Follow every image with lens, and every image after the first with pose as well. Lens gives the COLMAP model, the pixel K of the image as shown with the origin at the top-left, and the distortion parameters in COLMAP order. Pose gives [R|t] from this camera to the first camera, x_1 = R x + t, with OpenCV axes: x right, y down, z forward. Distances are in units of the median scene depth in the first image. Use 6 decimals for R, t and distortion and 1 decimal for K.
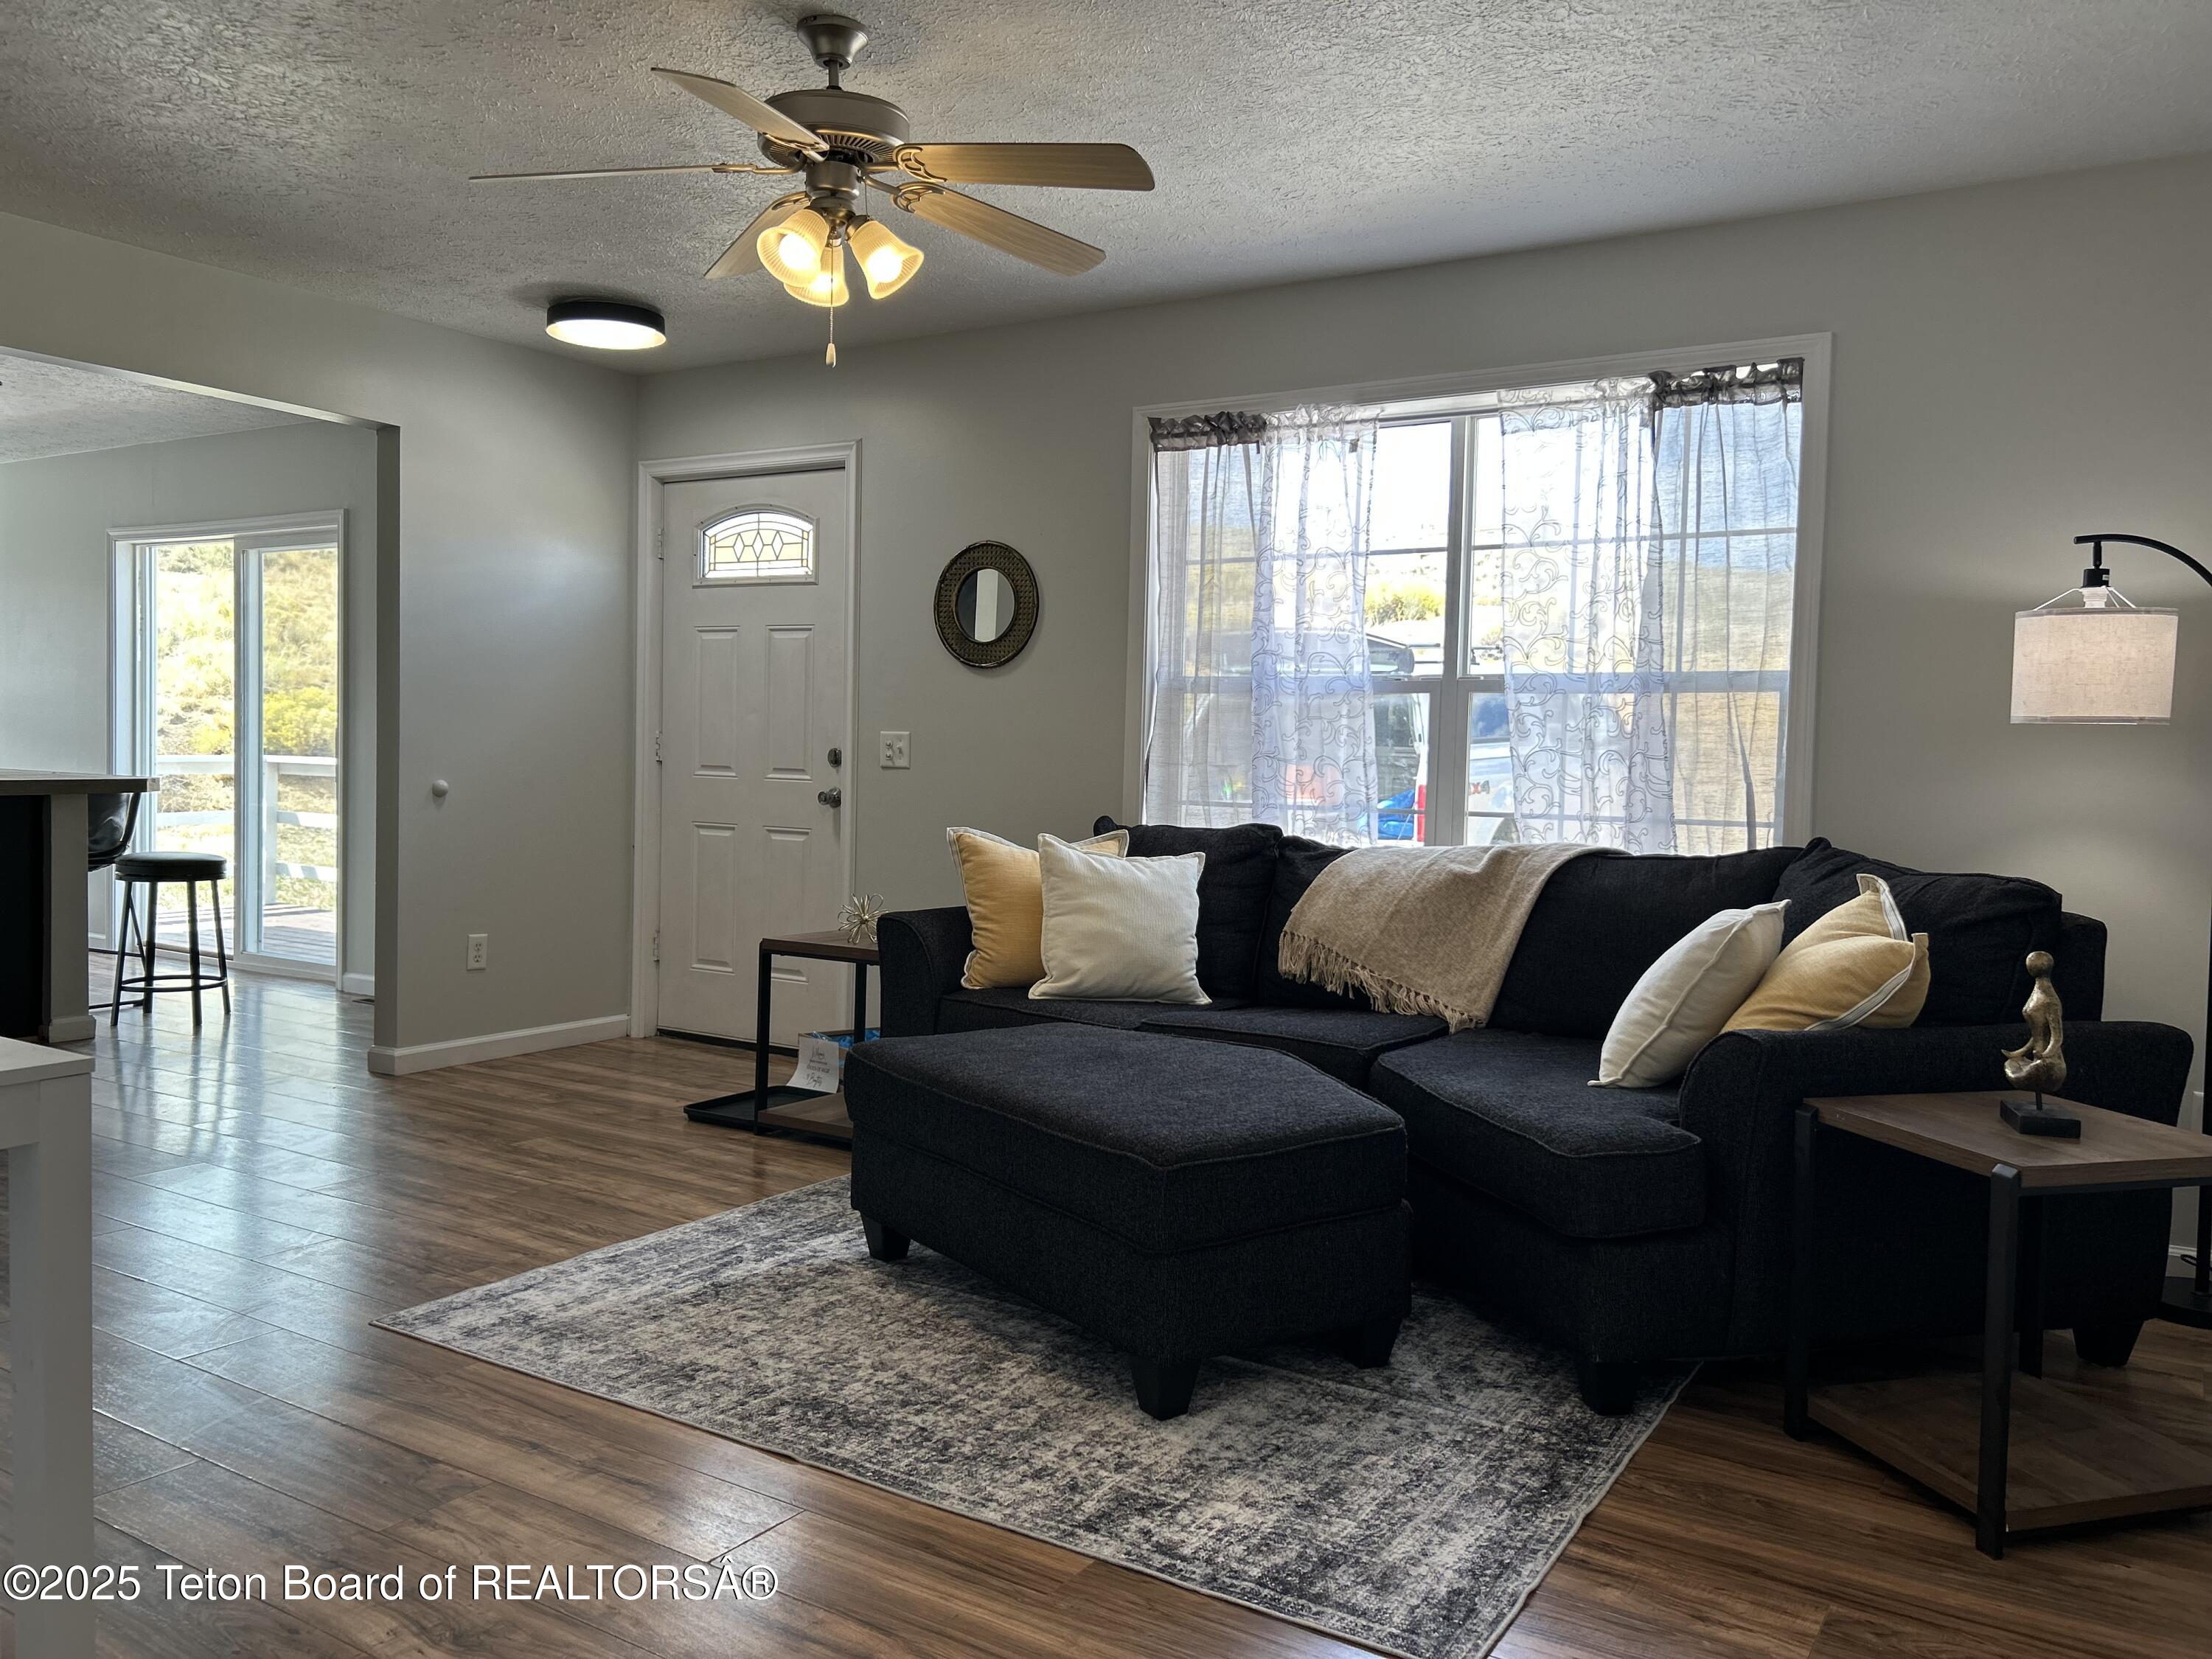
lens RADIAL K [[1652.9, 0, 1099.2], [0, 1652.9, 831.4], [0, 0, 1]] dist [0.142064, -0.357343]
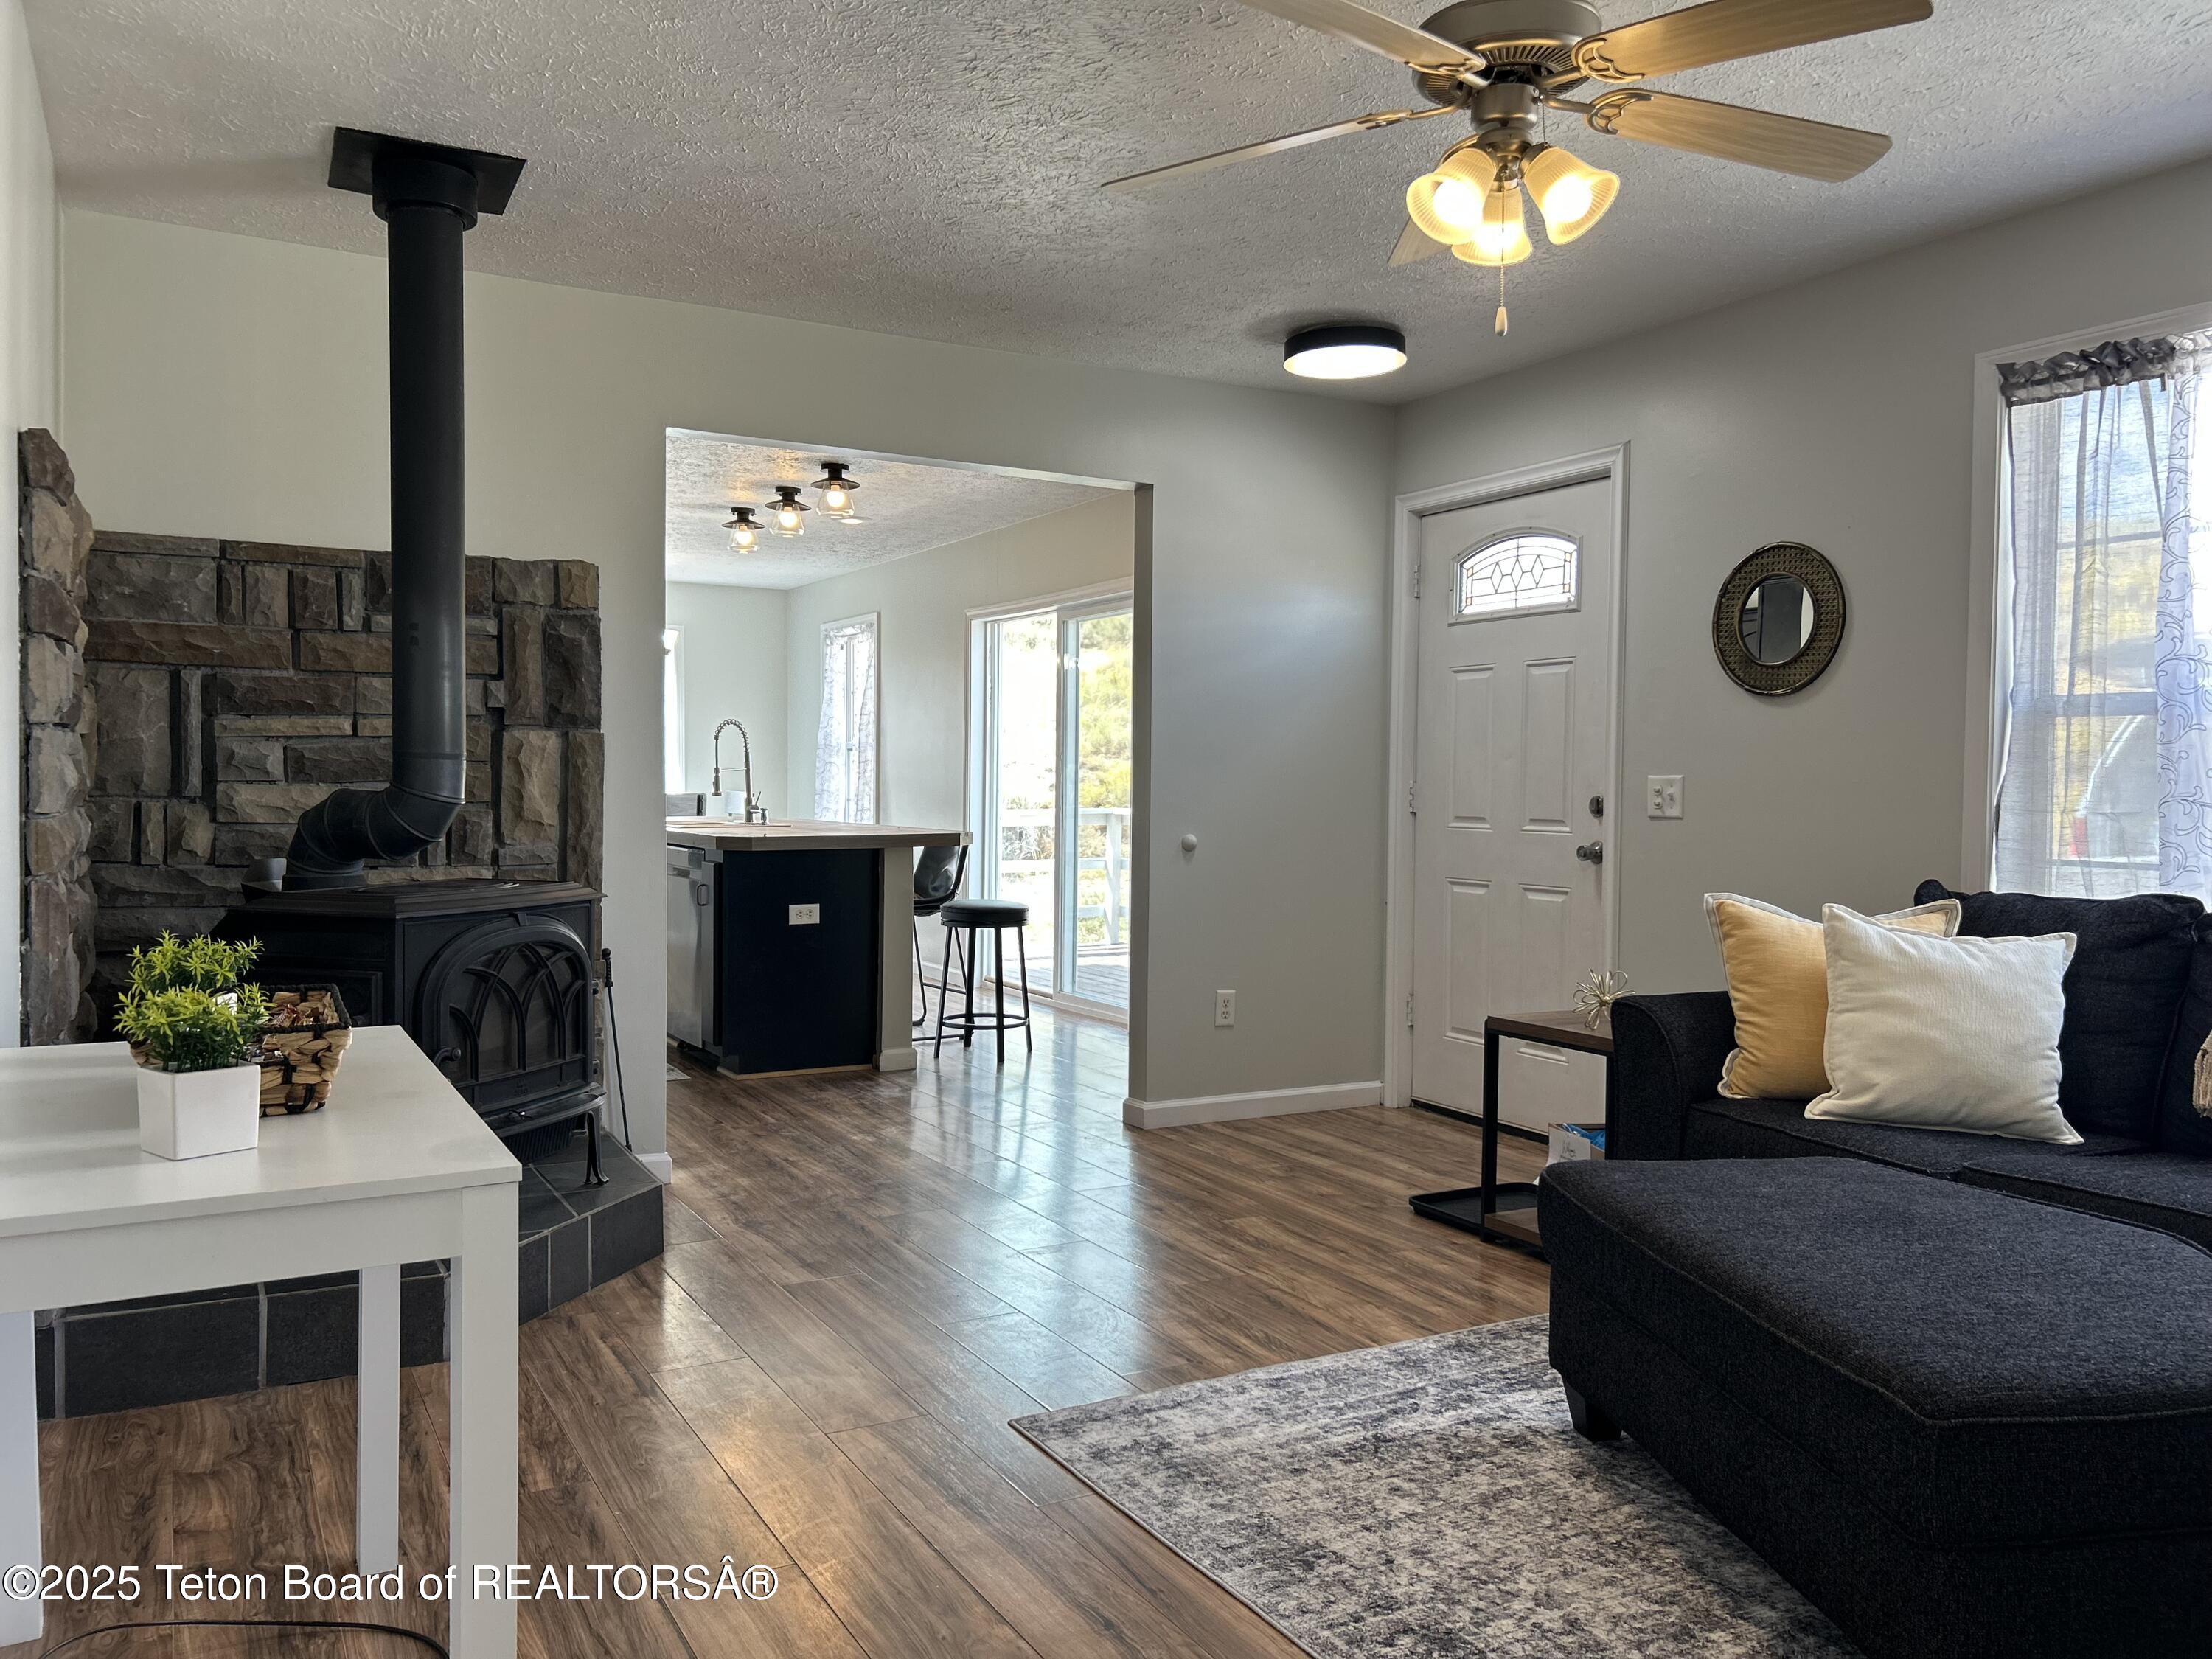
lens RADIAL K [[1656.2, 0, 1109.0], [0, 1656.2, 828.3], [0, 0, 1]] dist [0.044094, -0.047099]
pose [[0.878407, -0.004029, -0.477896, 0.043837], [-0.009578, 0.999615, -0.026032, -0.010781], [0.477817, 0.027444, 0.878030, 0.148928]]
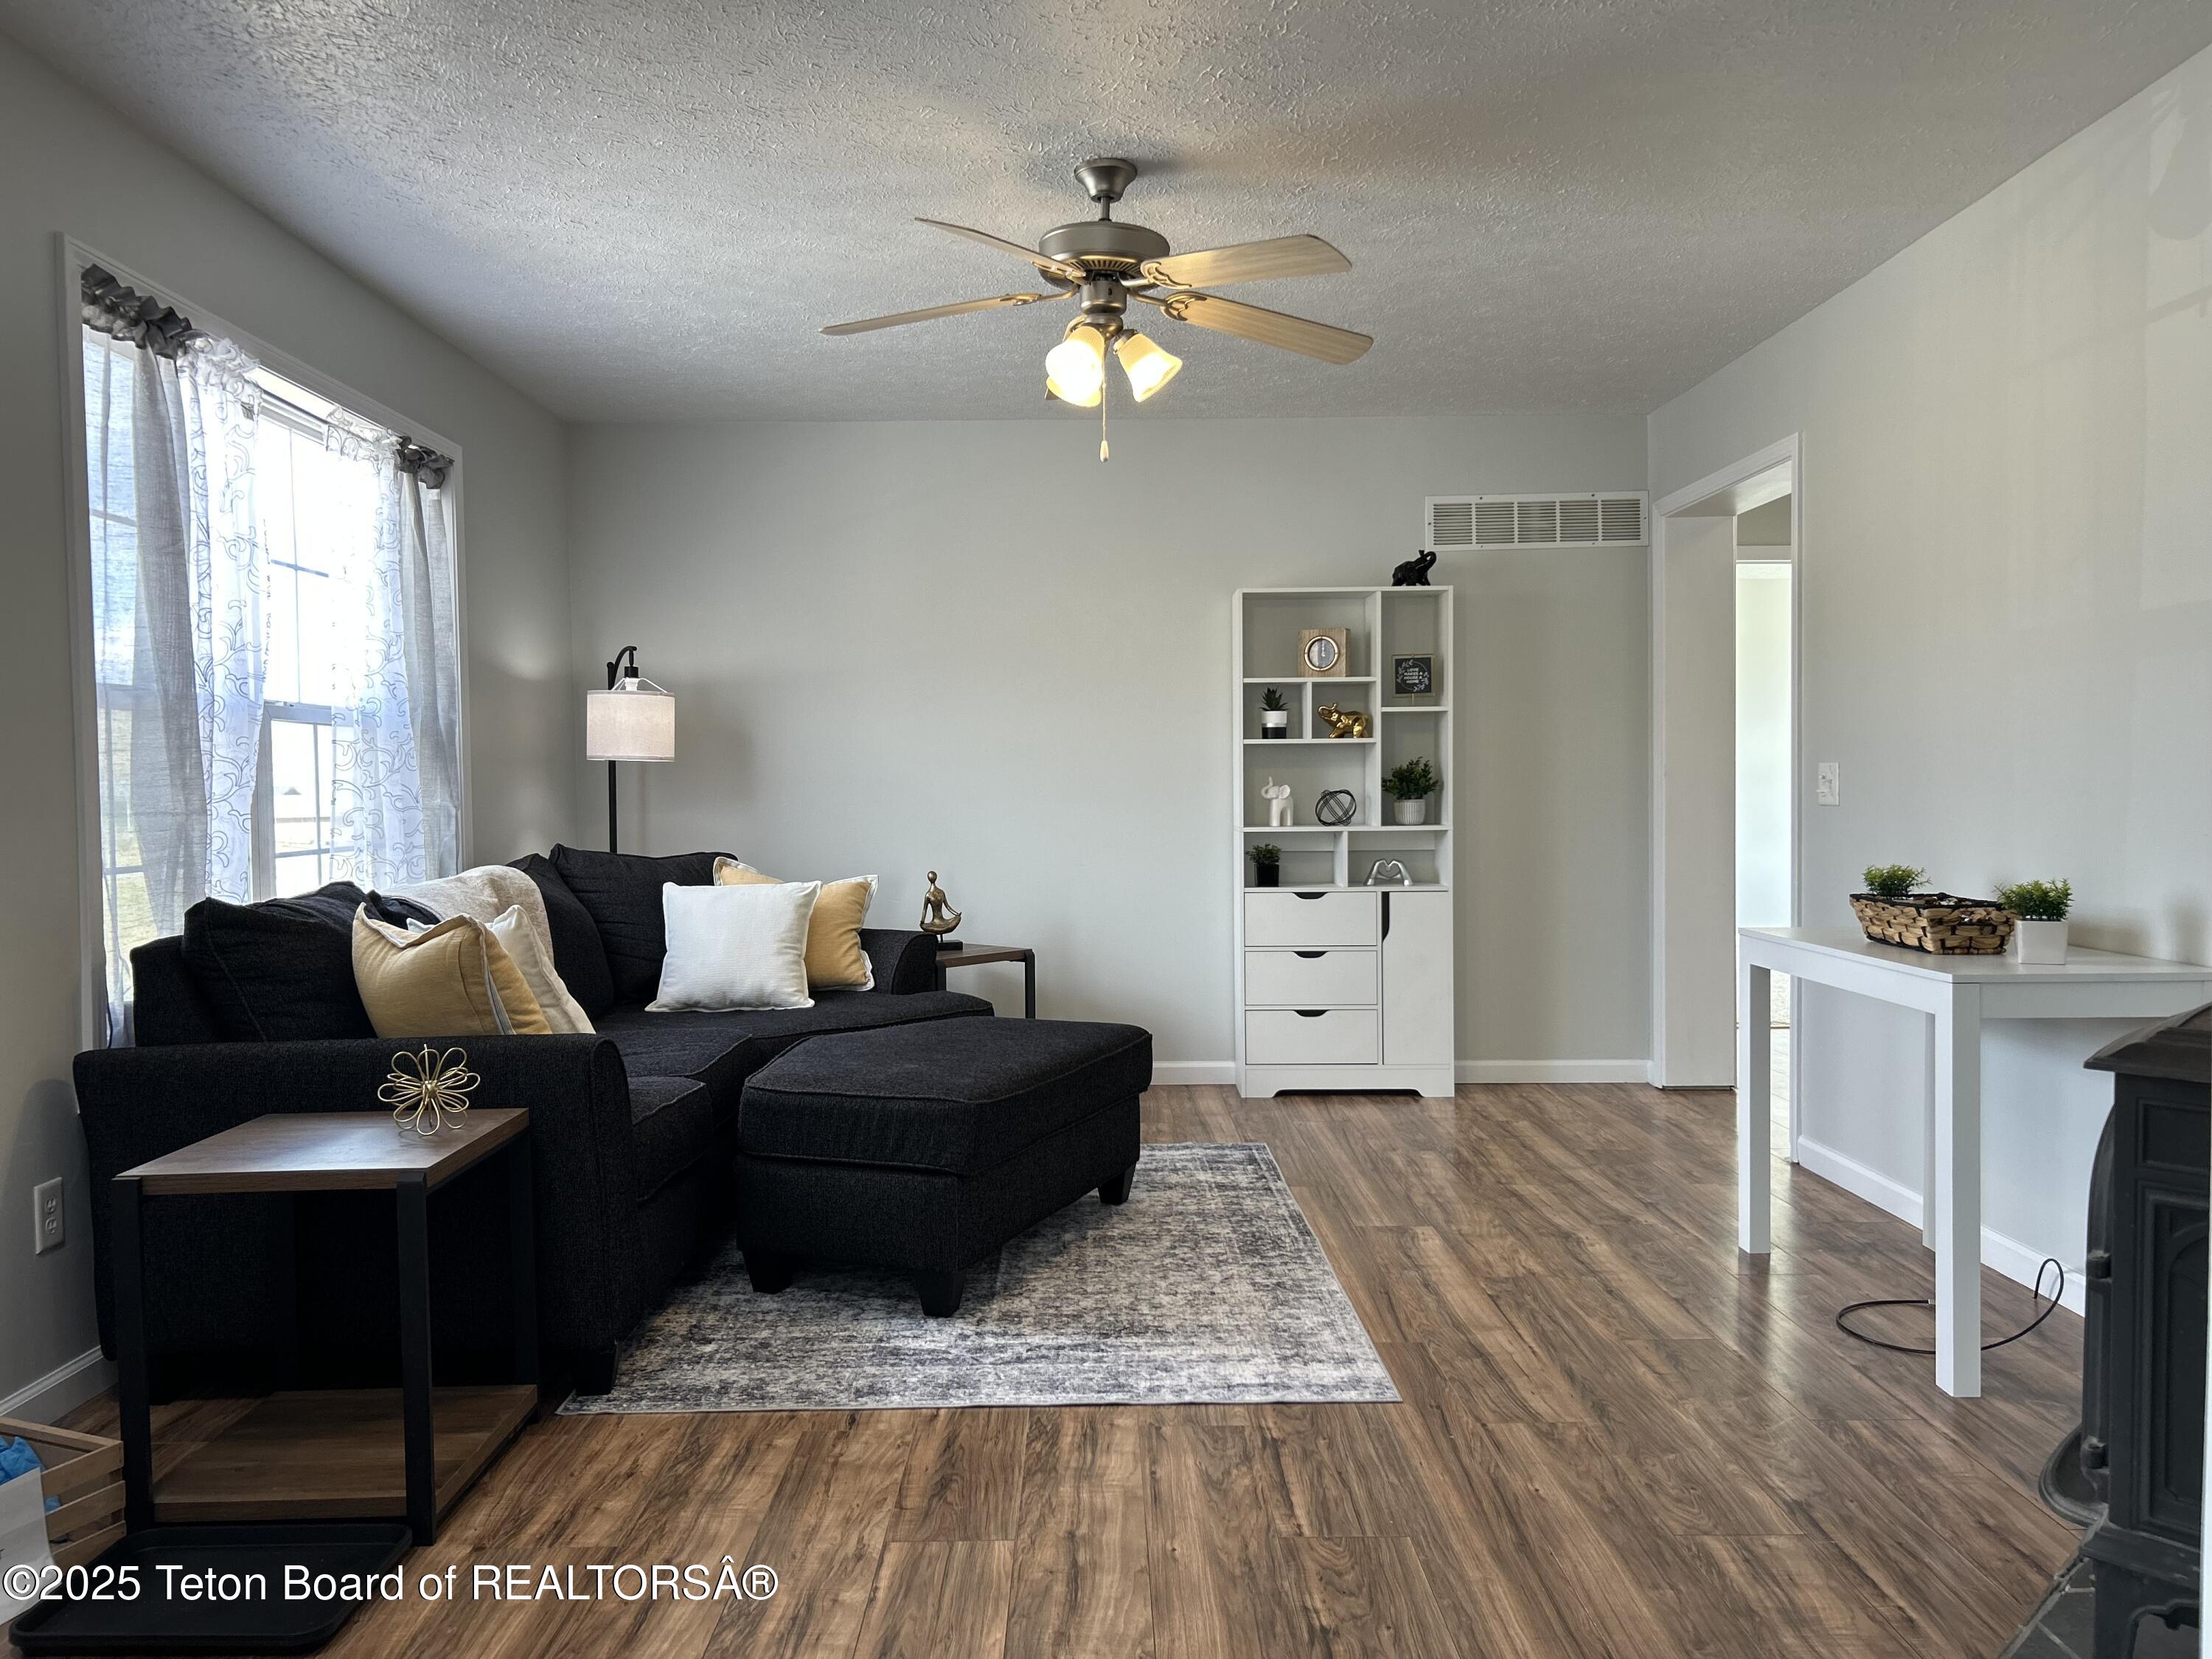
lens RADIAL K [[1656.2, 0, 1109.0], [0, 1656.2, 828.3], [0, 0, 1]] dist [0.044094, -0.047099]
pose [[-0.543804, -0.042661, 0.838127, -0.830804], [0.036713, 0.996542, 0.074545, -0.081790], [-0.838409, 0.071308, -0.540357, 1.202083]]
